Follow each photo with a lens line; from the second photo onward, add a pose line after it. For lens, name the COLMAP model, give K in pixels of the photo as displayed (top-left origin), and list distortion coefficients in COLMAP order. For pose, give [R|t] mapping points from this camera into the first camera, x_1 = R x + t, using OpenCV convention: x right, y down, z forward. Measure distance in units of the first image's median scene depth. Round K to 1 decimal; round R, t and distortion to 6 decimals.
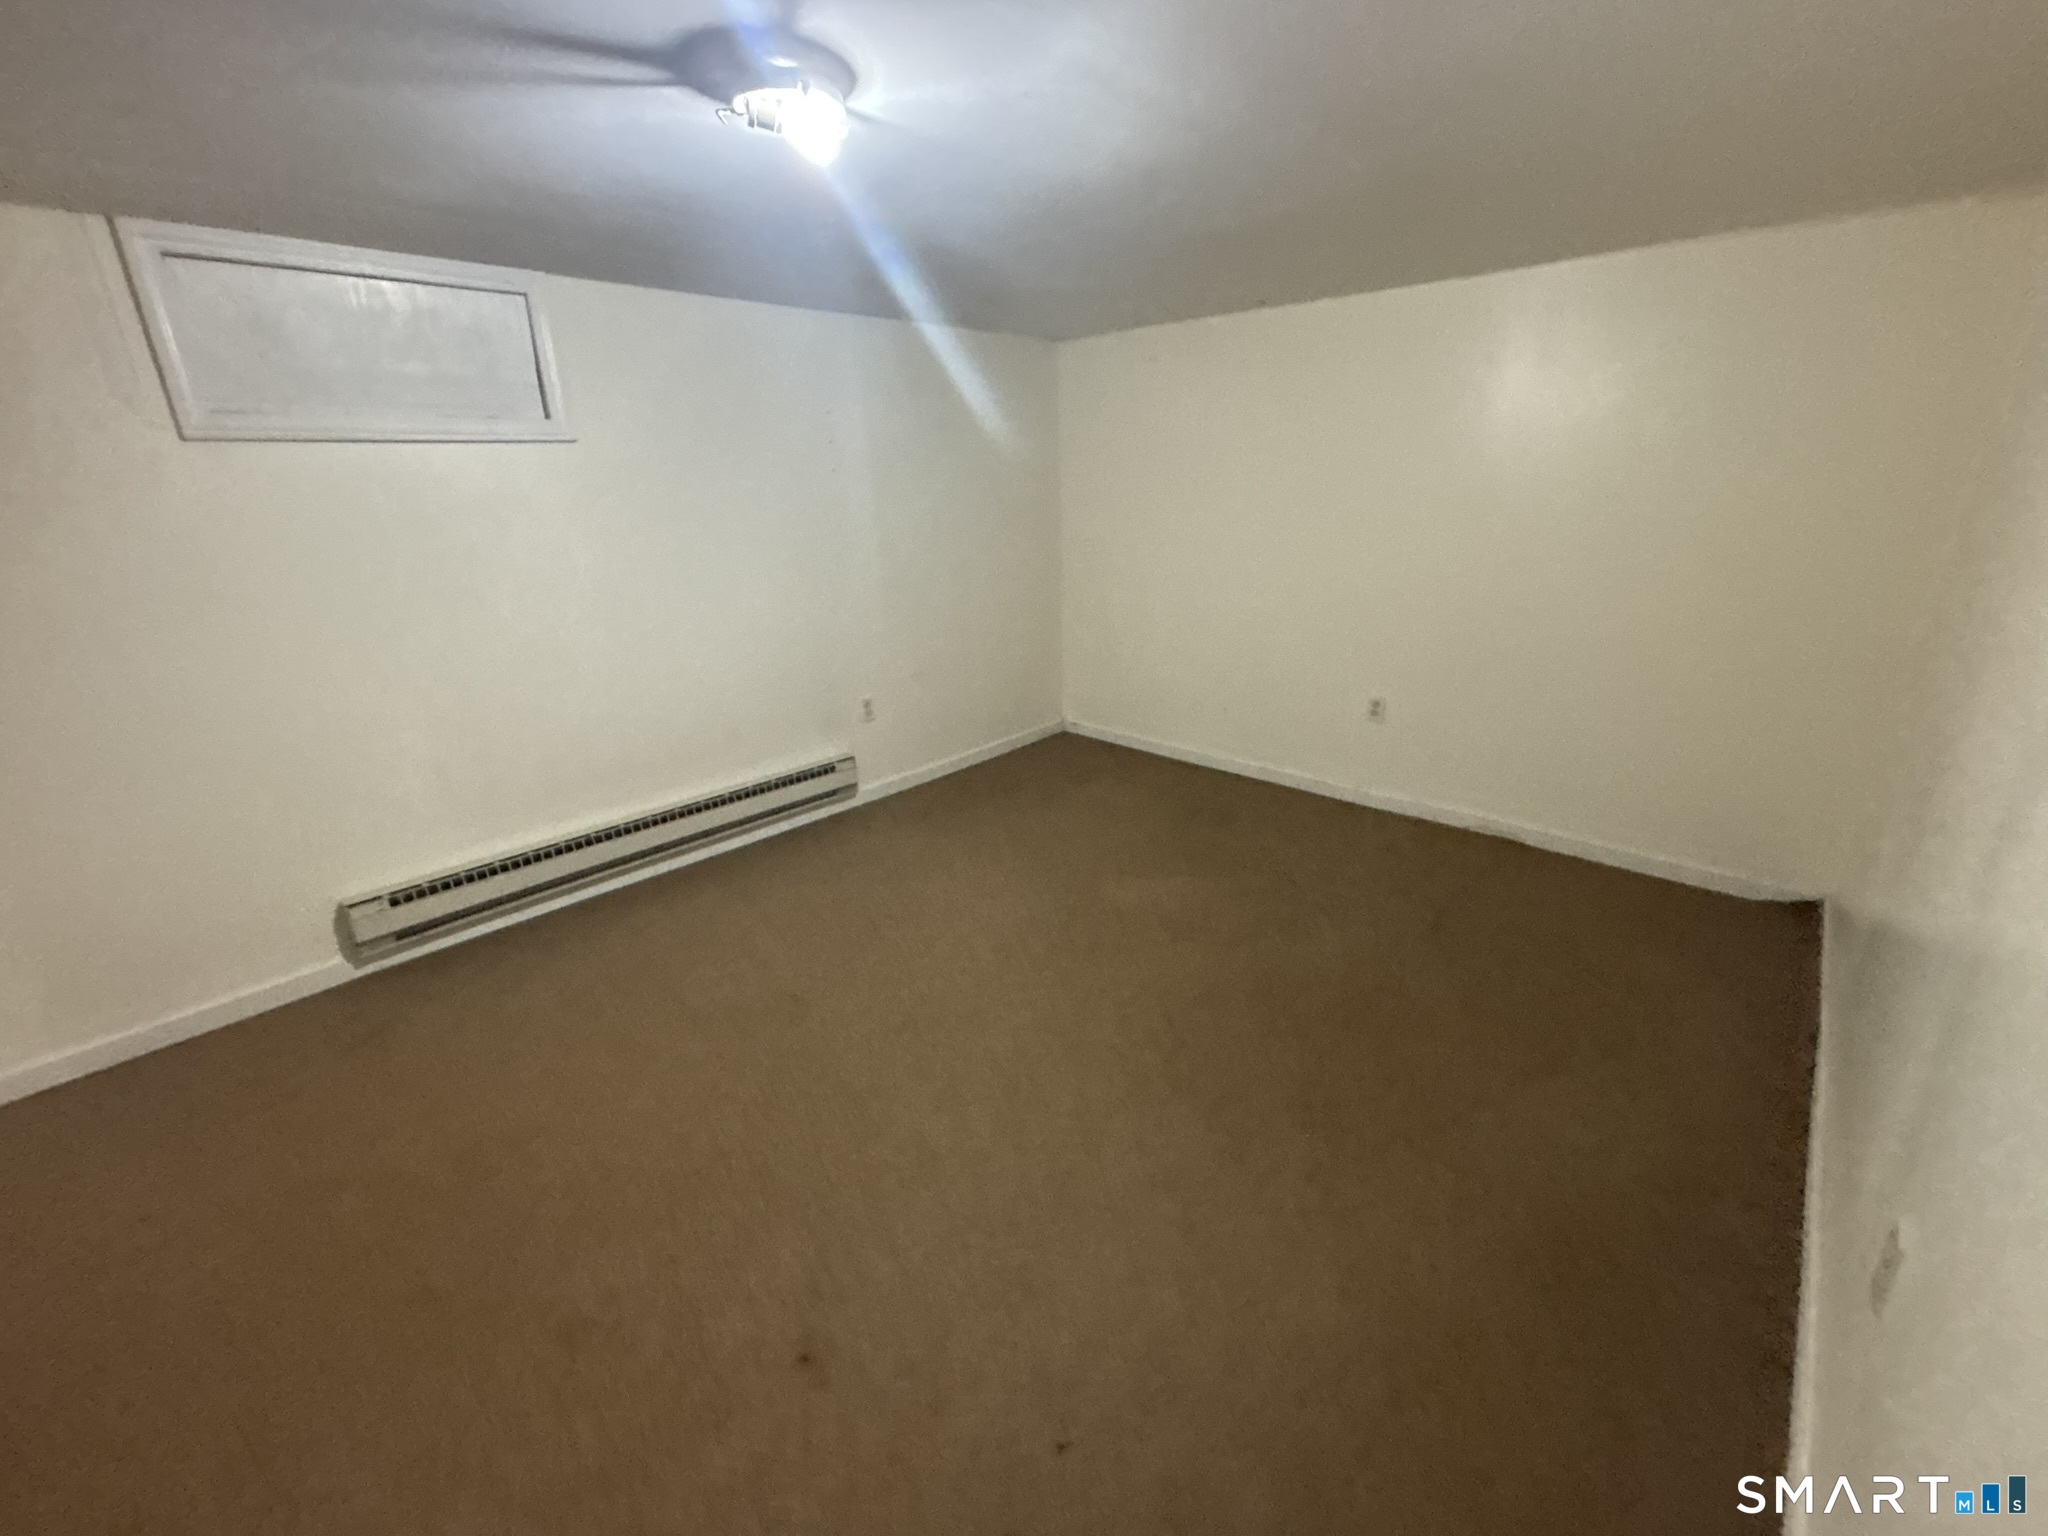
lens RADIAL K [[826.3, 0, 1024.5], [0, 826.3, 763.4], [0, 0, 1]] dist [0.001760, 0.000382]
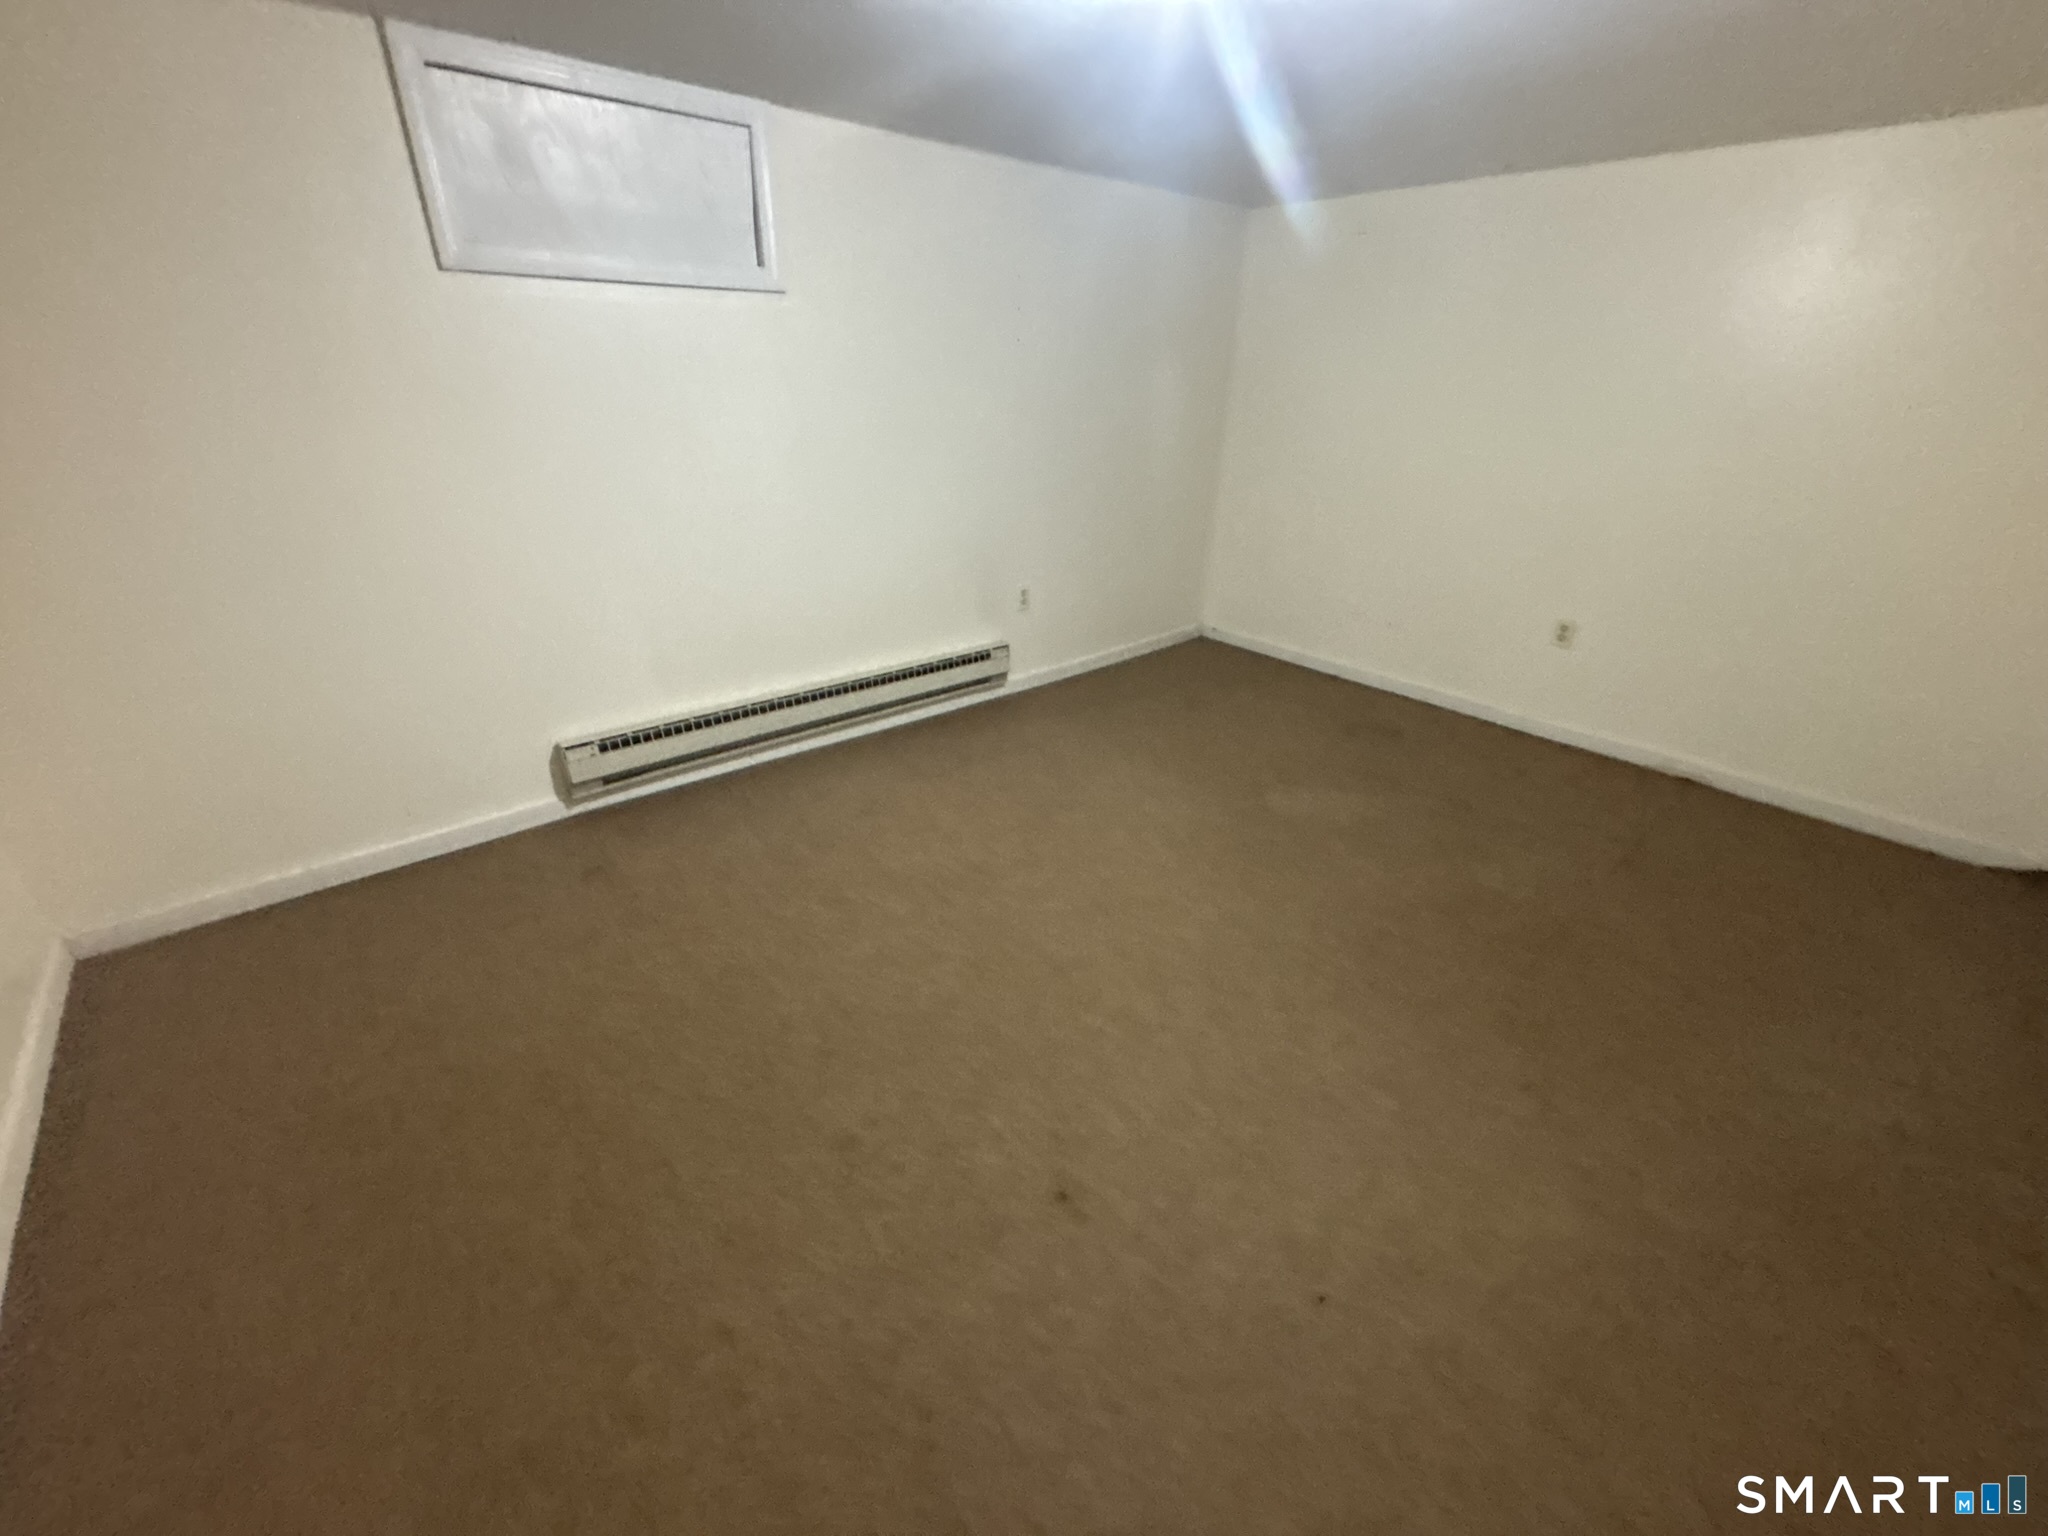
lens RADIAL K [[819.9, 0, 1022.6], [0, 819.9, 767.0], [0, 0, 1]] dist [-0.000153, 0.000542]
pose [[0.994161, 0.082336, -0.069754, -0.155340], [-0.073808, 0.990376, 0.117083, 0.029289], [0.078723, -0.111251, 0.990669, 0.006690]]
